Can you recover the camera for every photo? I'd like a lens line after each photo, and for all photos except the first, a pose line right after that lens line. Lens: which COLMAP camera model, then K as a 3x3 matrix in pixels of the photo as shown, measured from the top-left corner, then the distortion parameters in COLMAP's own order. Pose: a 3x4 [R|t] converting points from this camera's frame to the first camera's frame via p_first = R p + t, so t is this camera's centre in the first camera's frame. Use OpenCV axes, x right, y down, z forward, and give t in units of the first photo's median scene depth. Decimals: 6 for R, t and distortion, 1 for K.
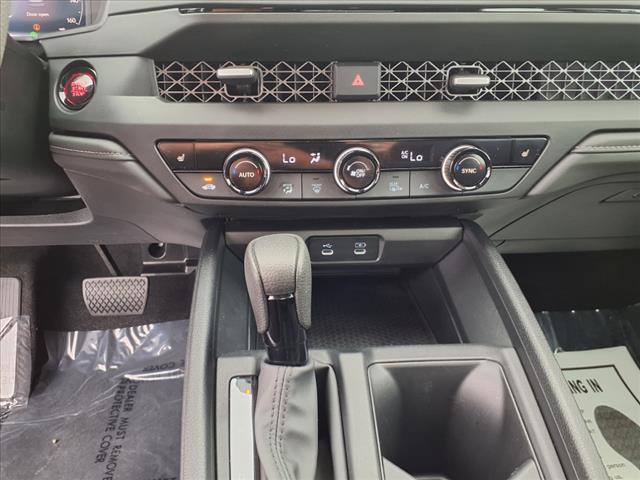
lens RADIAL K [[524.4, 0, 315.3], [0, 524.4, 237.3], [0, 0, 1]] dist [-0.002703, -0.007940]
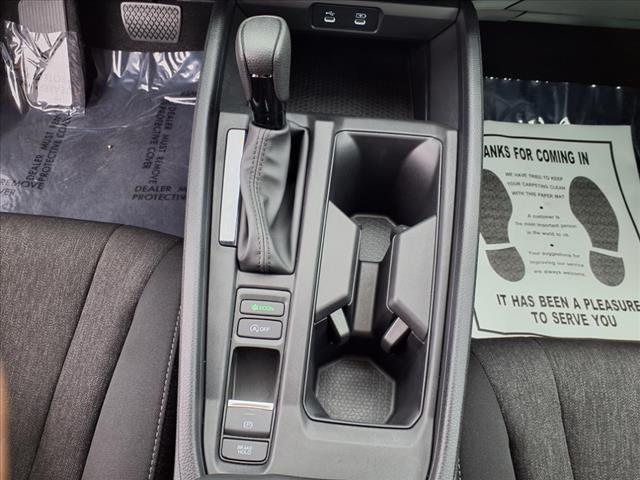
lens RADIAL K [[510.5, 0, 303.2], [0, 510.5, 238.1], [0, 0, 1]] dist [-0.002110, -0.000815]
pose [[0.989021, 0.132974, -0.064462, 0.117032], [-0.084135, 0.865311, 0.494124, -0.117559], [0.121485, -0.483276, 0.866998, -0.172655]]
